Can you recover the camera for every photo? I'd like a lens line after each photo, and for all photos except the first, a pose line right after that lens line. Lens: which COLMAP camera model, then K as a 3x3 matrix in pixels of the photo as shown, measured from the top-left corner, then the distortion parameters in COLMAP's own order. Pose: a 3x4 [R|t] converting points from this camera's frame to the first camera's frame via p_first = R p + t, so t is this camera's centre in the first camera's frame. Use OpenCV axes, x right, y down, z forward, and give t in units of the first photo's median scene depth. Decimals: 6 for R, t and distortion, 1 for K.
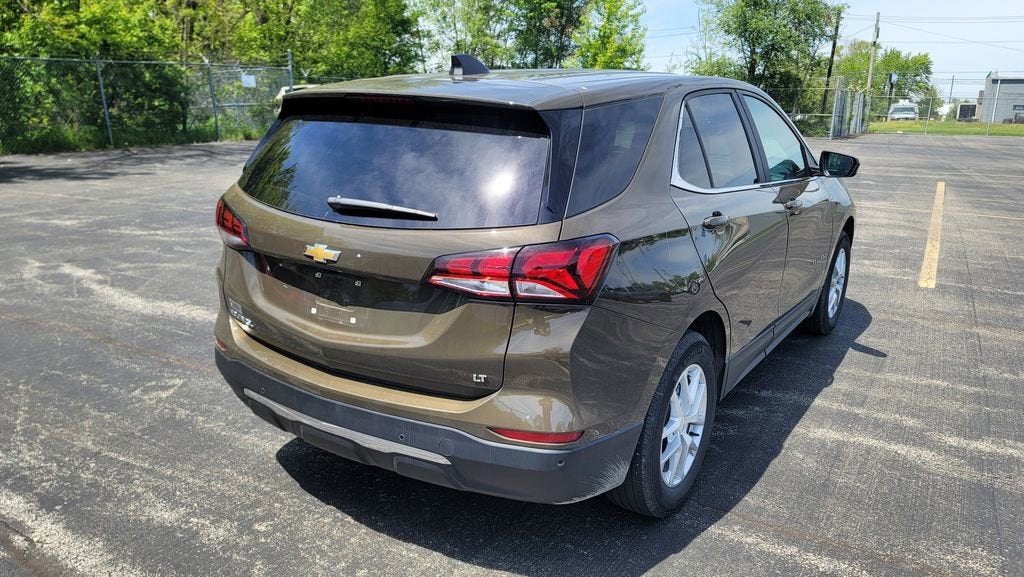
lens RADIAL K [[729.5, 0, 522.8], [0, 729.5, 307.5], [0, 0, 1]] dist [0.087133, -0.072558]
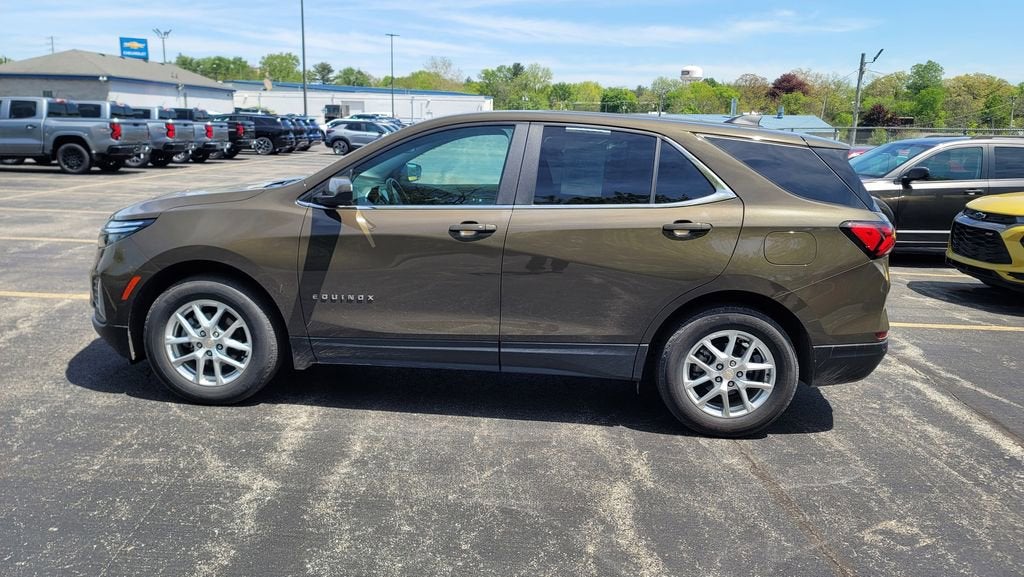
lens RADIAL K [[729.5, 0, 522.8], [0, 729.5, 307.5], [0, 0, 1]] dist [0.087133, -0.072558]
pose [[-0.502661, -0.244264, 0.829257, -1.283122], [0.192146, 0.903688, 0.382659, -0.687665], [-0.842859, 0.351686, -0.407315, 2.274670]]
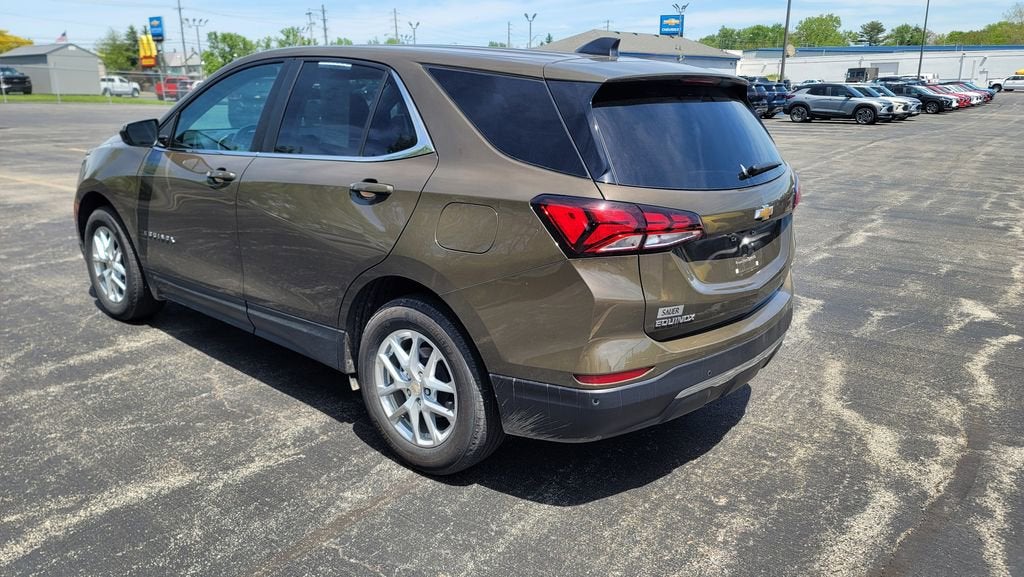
lens RADIAL K [[749.0, 0, 497.9], [0, 749.0, 293.5], [0, 0, 1]] dist [0.085665, -0.072430]
pose [[0.144979, -0.286305, 0.947107, -1.315675], [0.259703, 0.934669, 0.242791, -0.309526], [-0.954744, 0.210767, 0.209862, 1.016698]]
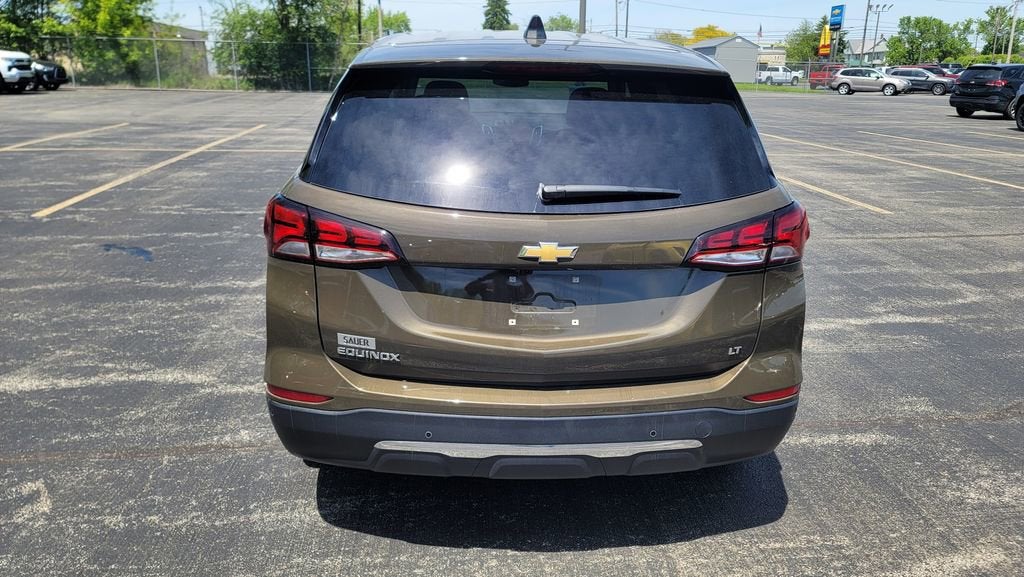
lens RADIAL K [[738.4, 0, 512.0], [0, 738.4, 288.5], [0, 0, 1]] dist [0.087632, -0.085510]
pose [[0.817708, -0.179844, 0.546818, -0.678645], [0.162774, 0.983413, 0.080025, -0.093050], [-0.552140, 0.023571, 0.833418, 0.263412]]
